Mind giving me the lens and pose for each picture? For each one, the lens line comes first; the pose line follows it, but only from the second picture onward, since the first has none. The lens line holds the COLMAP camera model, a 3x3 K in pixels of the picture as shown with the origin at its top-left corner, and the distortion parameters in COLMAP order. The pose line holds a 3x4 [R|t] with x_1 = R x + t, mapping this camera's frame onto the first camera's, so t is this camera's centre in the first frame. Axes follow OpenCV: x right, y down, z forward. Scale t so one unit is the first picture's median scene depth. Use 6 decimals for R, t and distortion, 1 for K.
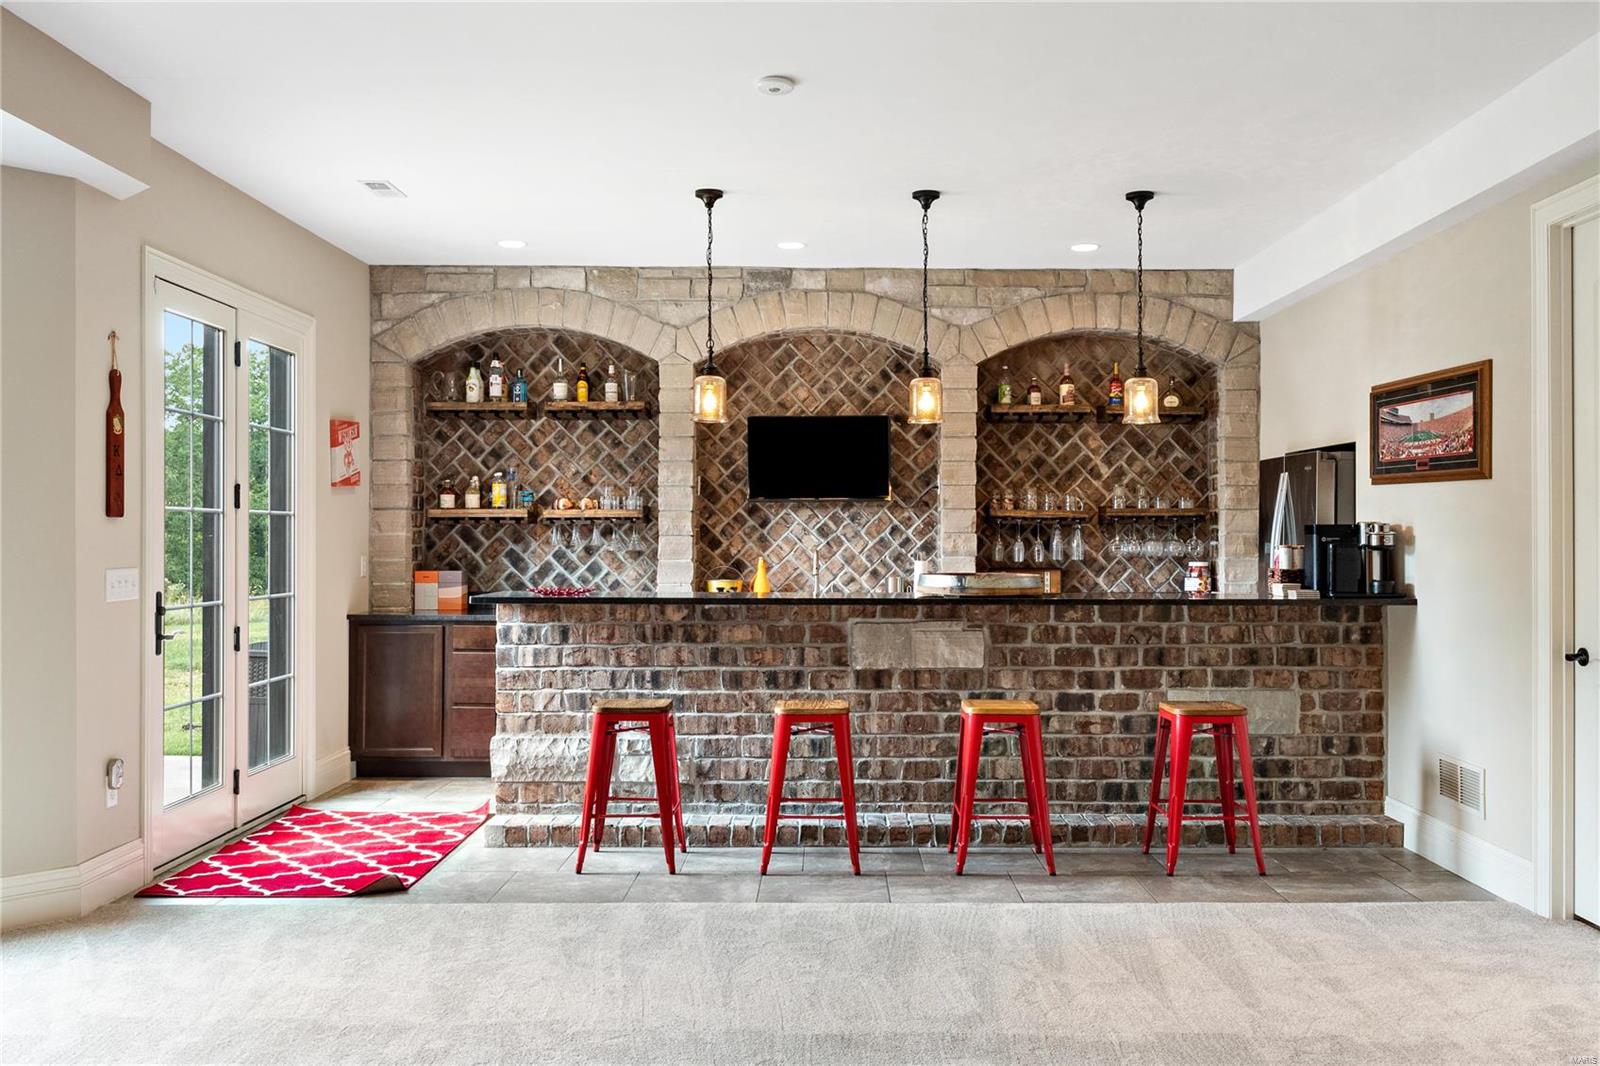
lens RADIAL K [[1295.8, 0, 797.1], [0, 1295.8, 532.2], [0, 0, 1]] dist [-0.000617, 0.000482]
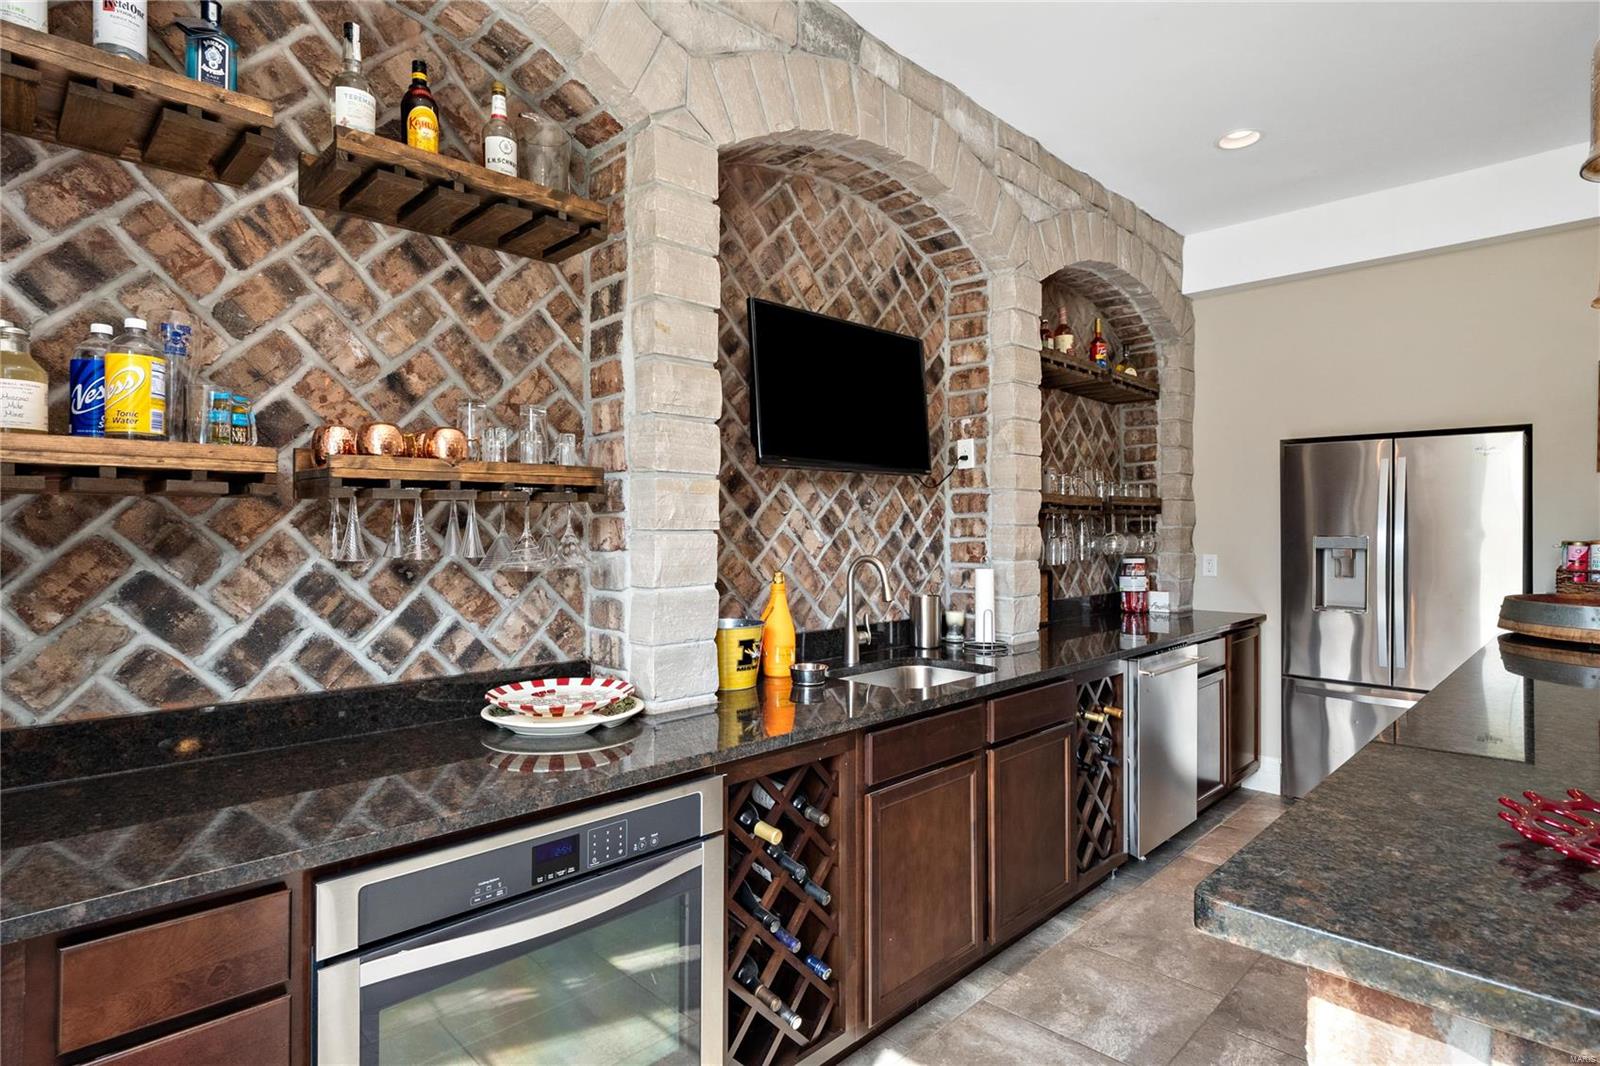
lens RADIAL K [[830.5, 0, 802.2], [0, 830.5, 527.1], [0, 0, 1]] dist [0.002692, -0.004993]
pose [[0.692377, -0.000095, 0.721536, -0.257233], [0.001285, 0.999999, -0.001102, 0.001641], [-0.721535, 0.001690, 0.692376, 0.750357]]
